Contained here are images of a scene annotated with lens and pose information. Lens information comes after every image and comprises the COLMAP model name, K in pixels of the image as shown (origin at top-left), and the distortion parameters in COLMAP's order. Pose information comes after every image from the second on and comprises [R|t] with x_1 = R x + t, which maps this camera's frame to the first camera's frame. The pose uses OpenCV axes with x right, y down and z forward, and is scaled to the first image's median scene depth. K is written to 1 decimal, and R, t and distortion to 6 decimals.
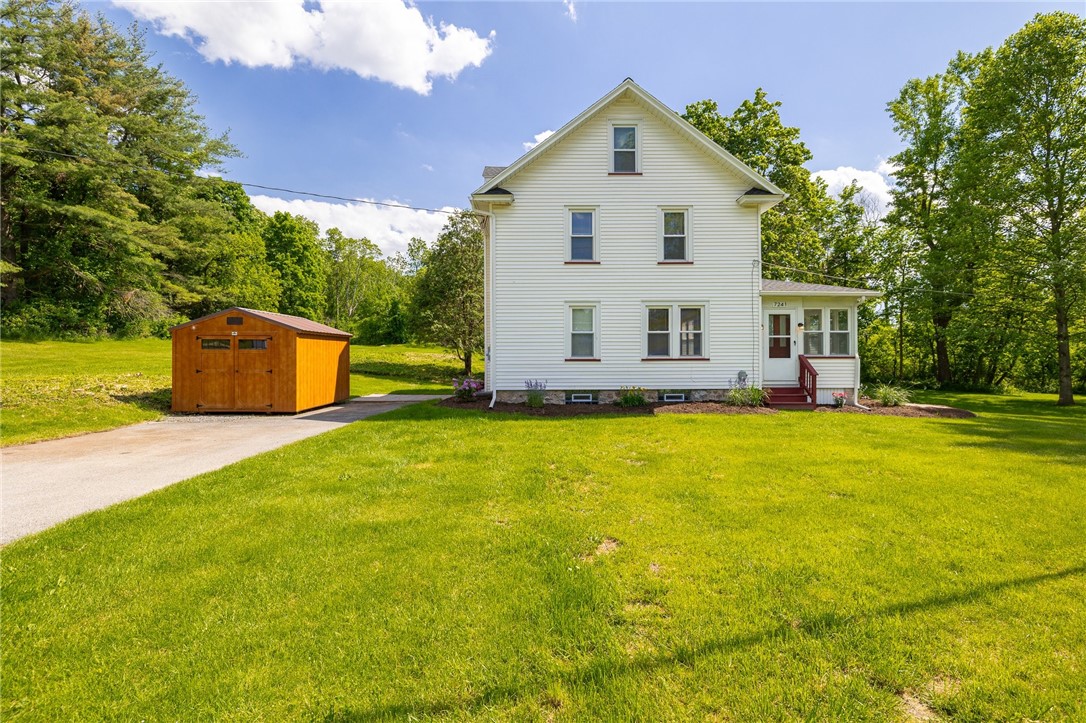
lens RADIAL K [[496.0, 0, 543.0], [0, 496.0, 361.5], [0, 0, 1]] dist [0.000120, -0.000063]
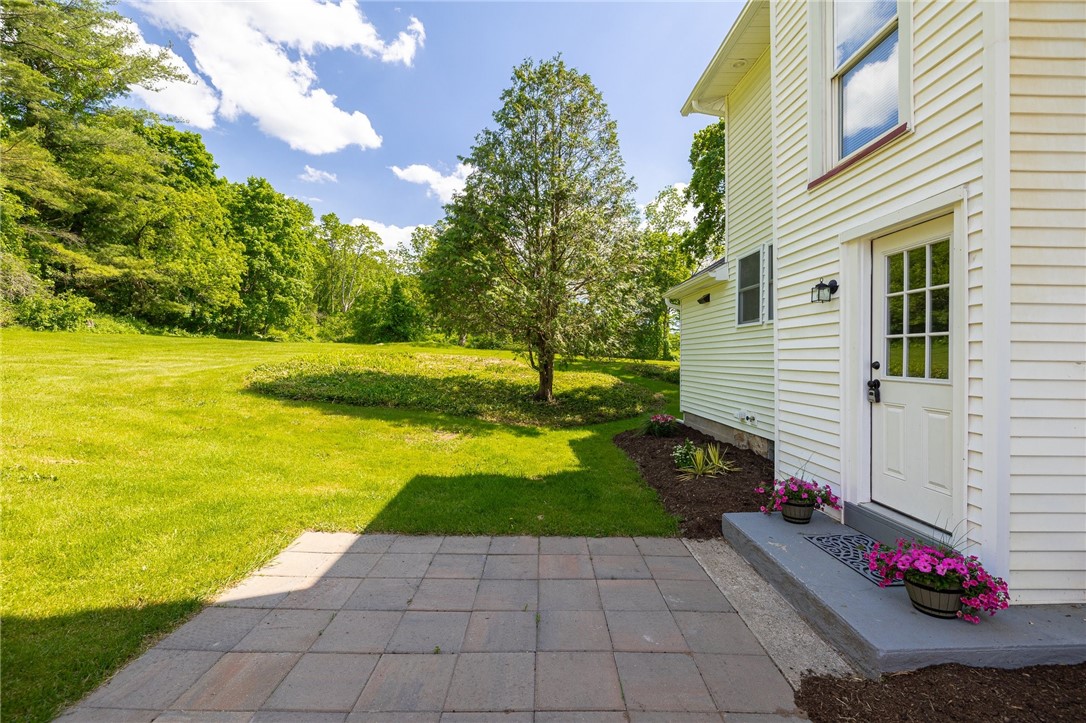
lens RADIAL K [[457.5, 0, 543.0], [0, 457.5, 361.5], [0, 0, 1]] dist [-0.000717, 0.000177]
pose [[0.999771, 0.006792, 0.020270, -0.093267], [-0.006765, 0.999976, -0.001402, -0.005867], [-0.020279, 0.001264, 0.999794, 0.309802]]
